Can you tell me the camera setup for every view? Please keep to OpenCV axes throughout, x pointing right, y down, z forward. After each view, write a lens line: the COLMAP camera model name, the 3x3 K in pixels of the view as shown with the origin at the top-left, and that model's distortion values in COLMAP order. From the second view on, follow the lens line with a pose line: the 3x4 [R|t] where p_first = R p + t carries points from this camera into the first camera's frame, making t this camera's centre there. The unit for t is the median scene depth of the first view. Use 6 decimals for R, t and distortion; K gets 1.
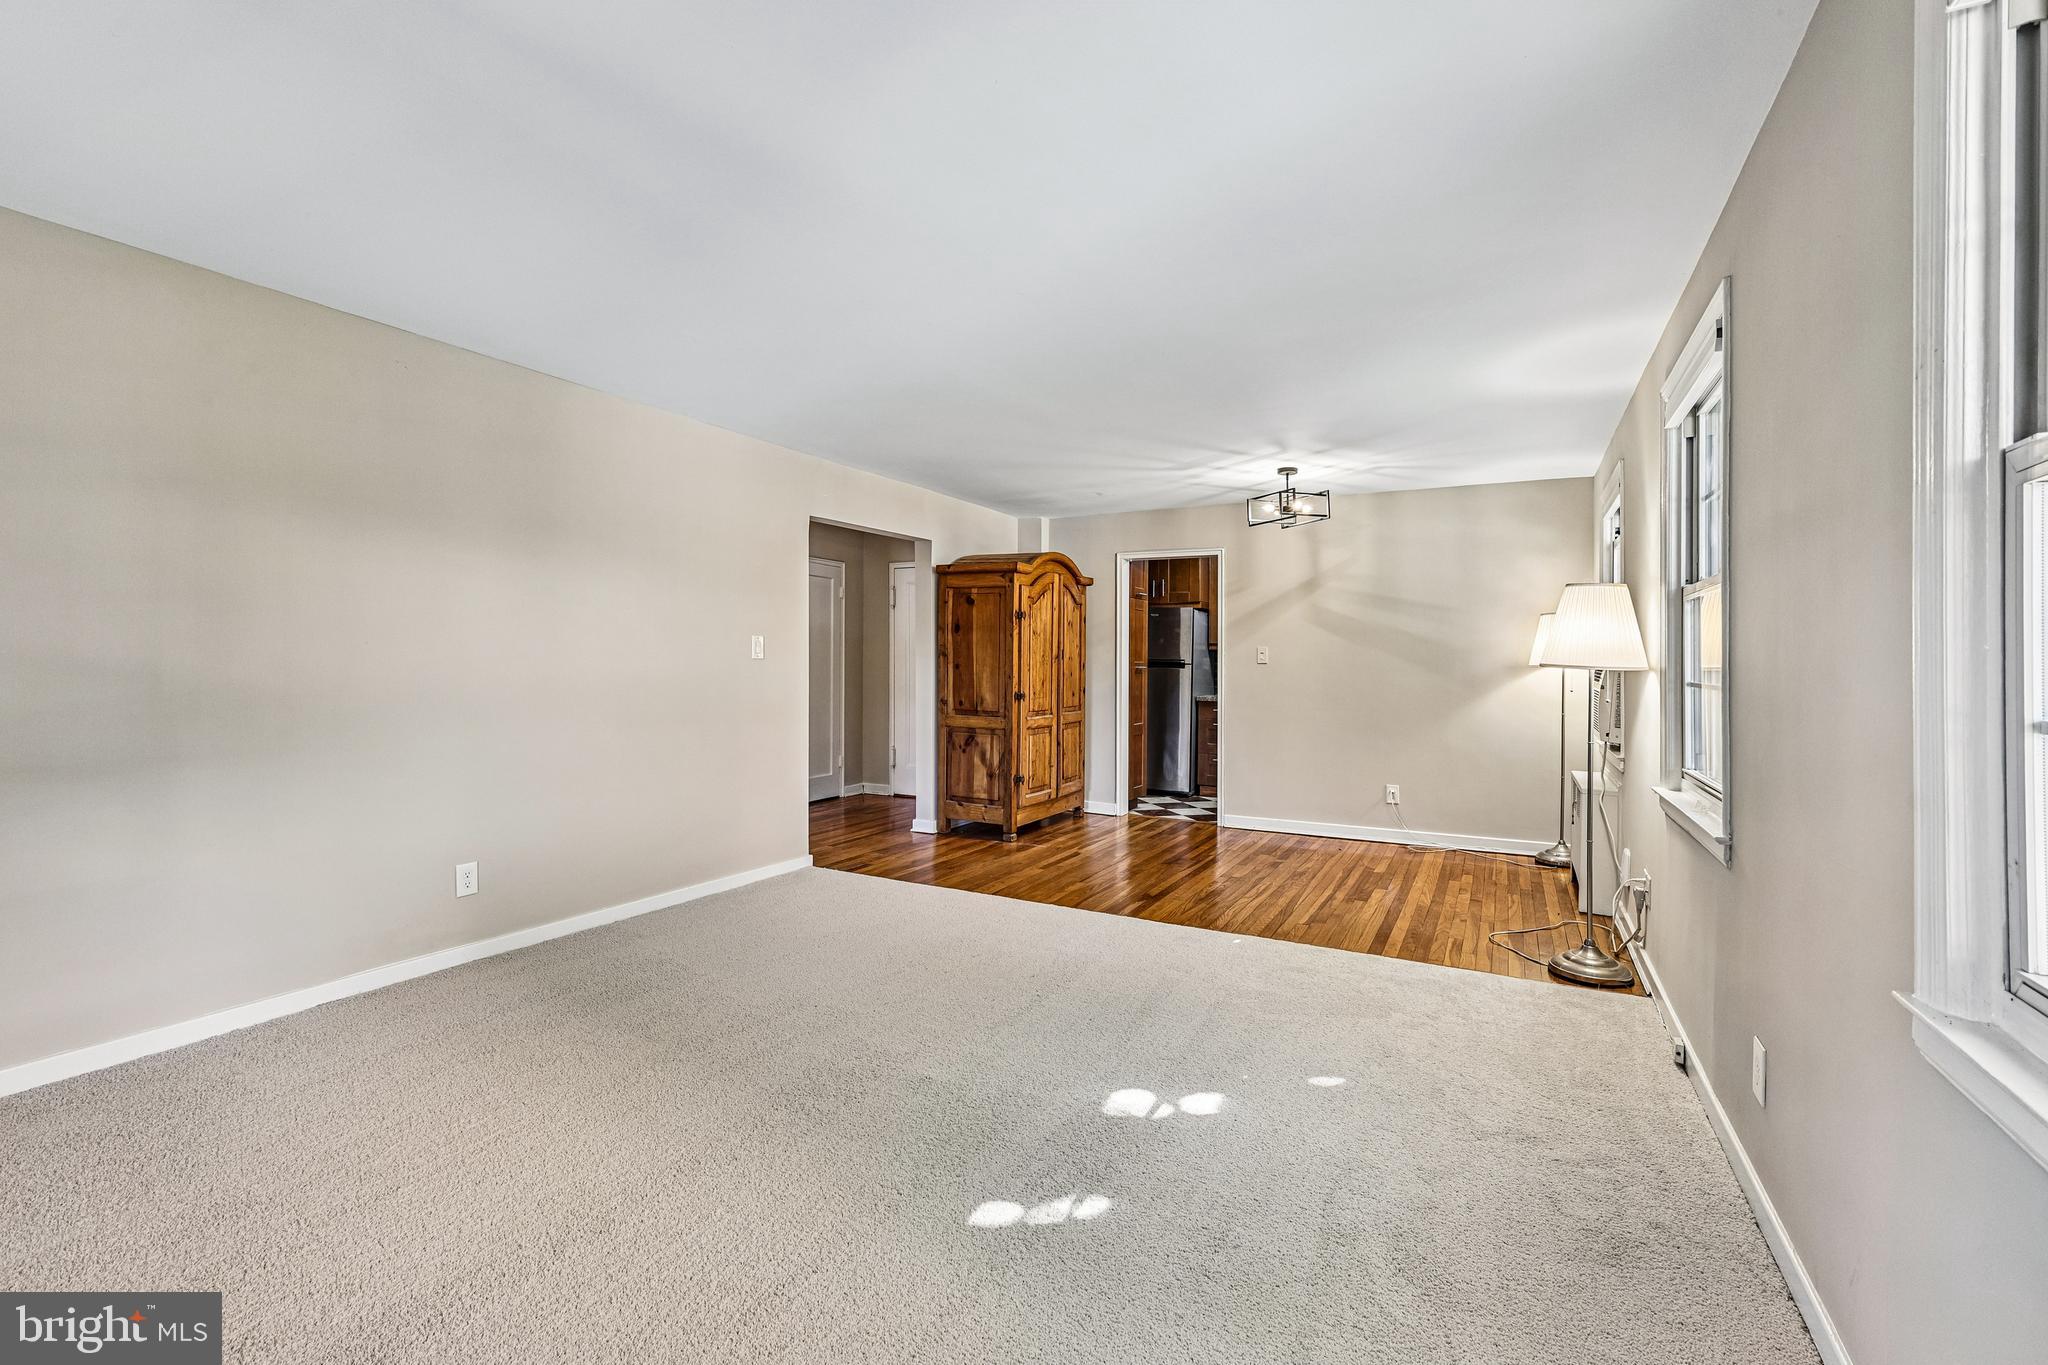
lens RADIAL K [[893.2, 0, 1016.2], [0, 893.2, 667.4], [0, 0, 1]] dist [0.004483, 0.000186]
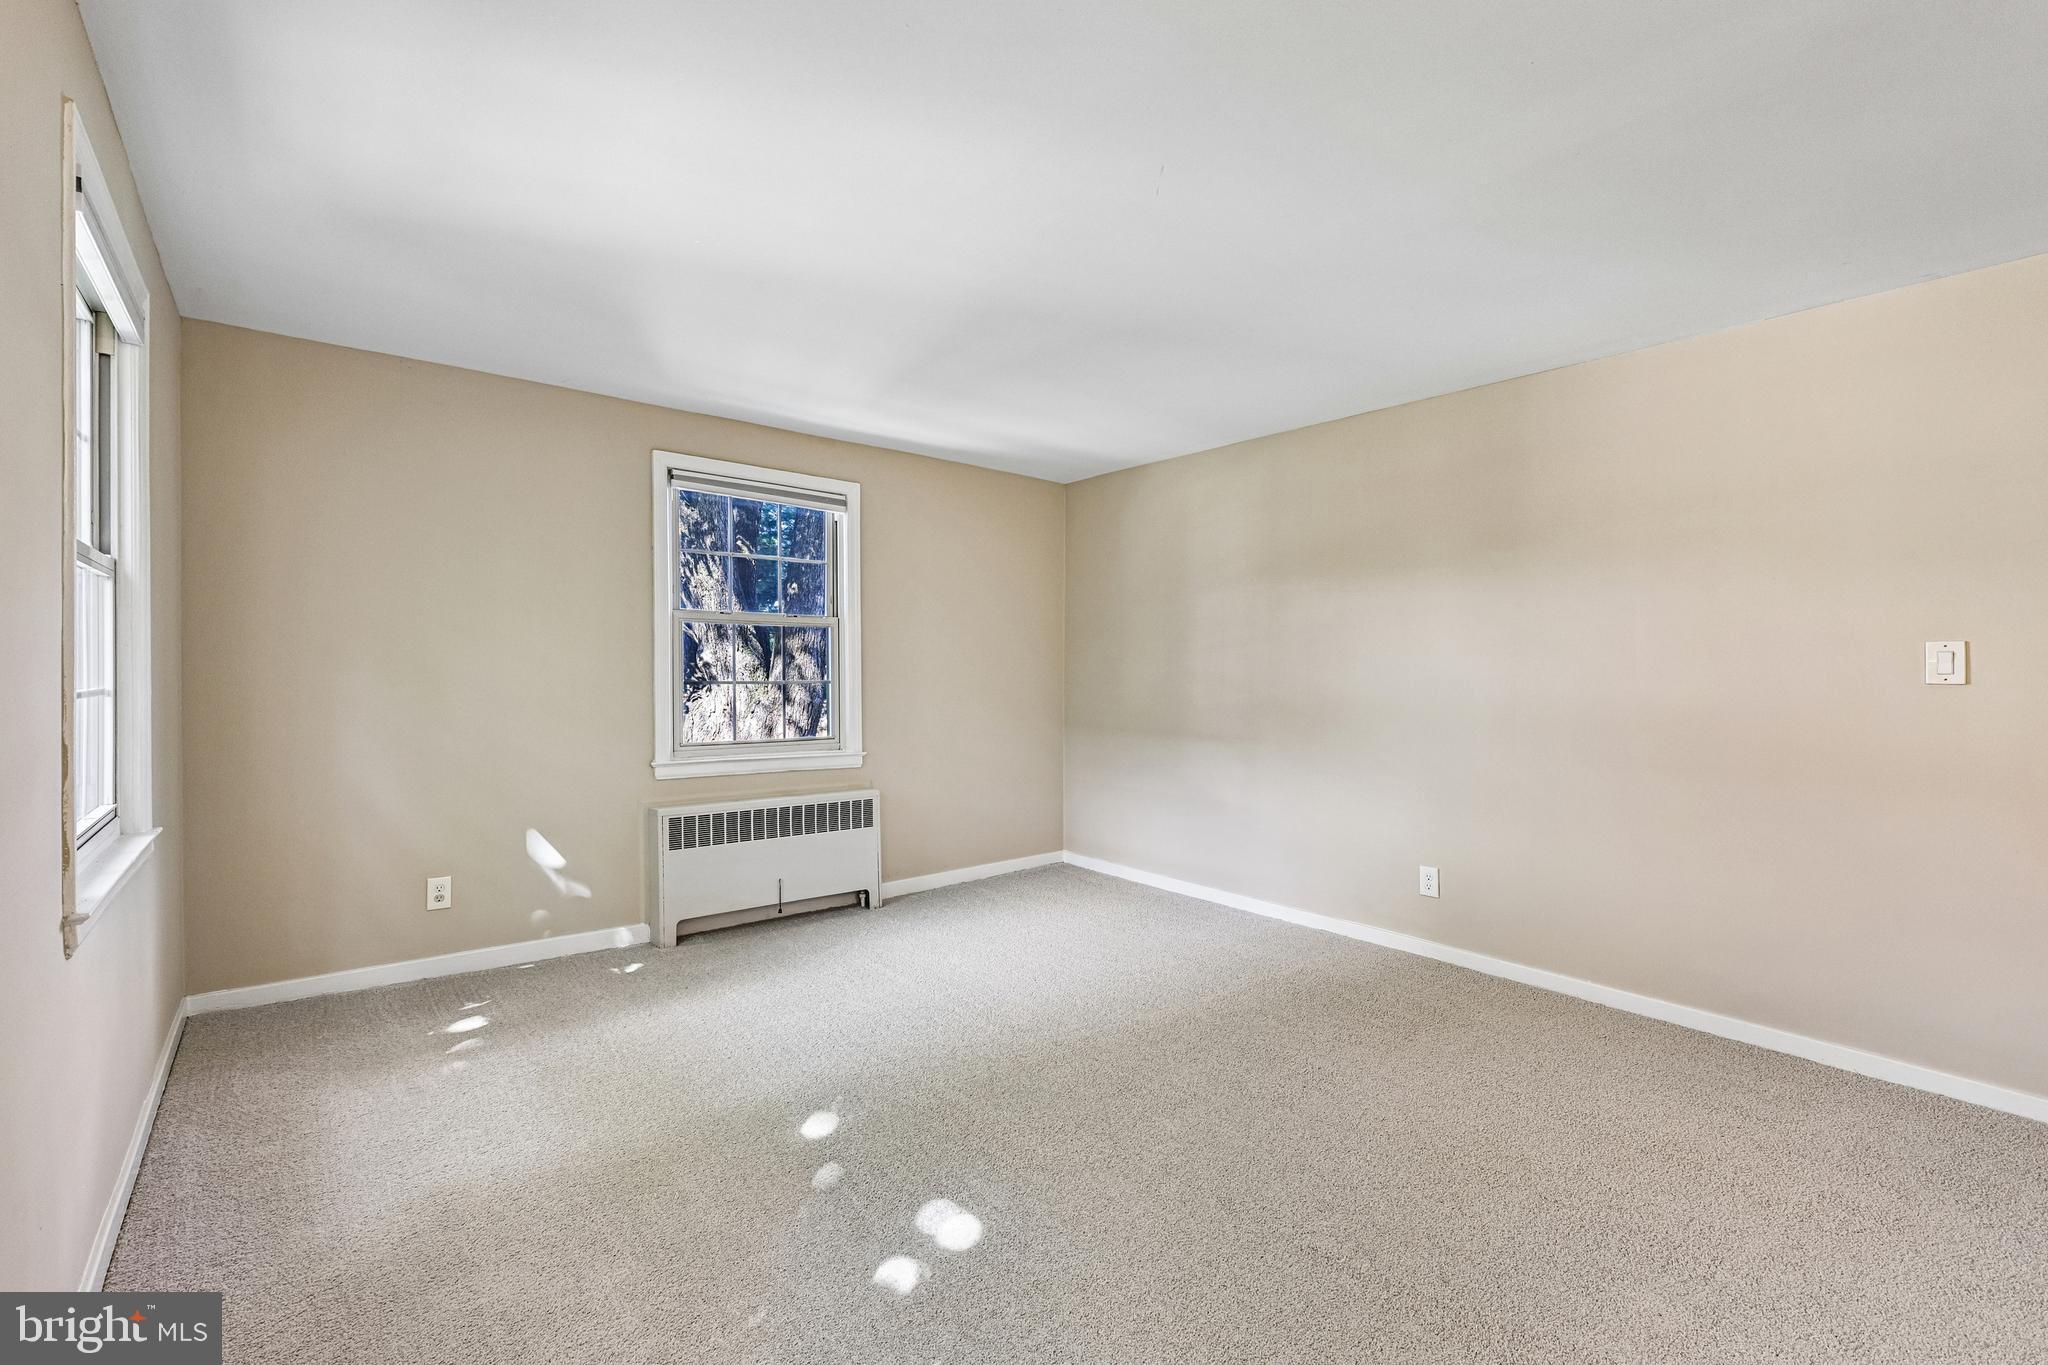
lens RADIAL K [[910.6, 0, 1024.0], [0, 910.6, 682.5], [0, 0, 1]] dist [0.006581, -0.000175]
pose [[-0.401975, -0.001399, -0.915650, 0.384297], [-0.015112, 0.999873, 0.005106, -0.004627], [0.915526, 0.015890, -0.401945, 0.614571]]
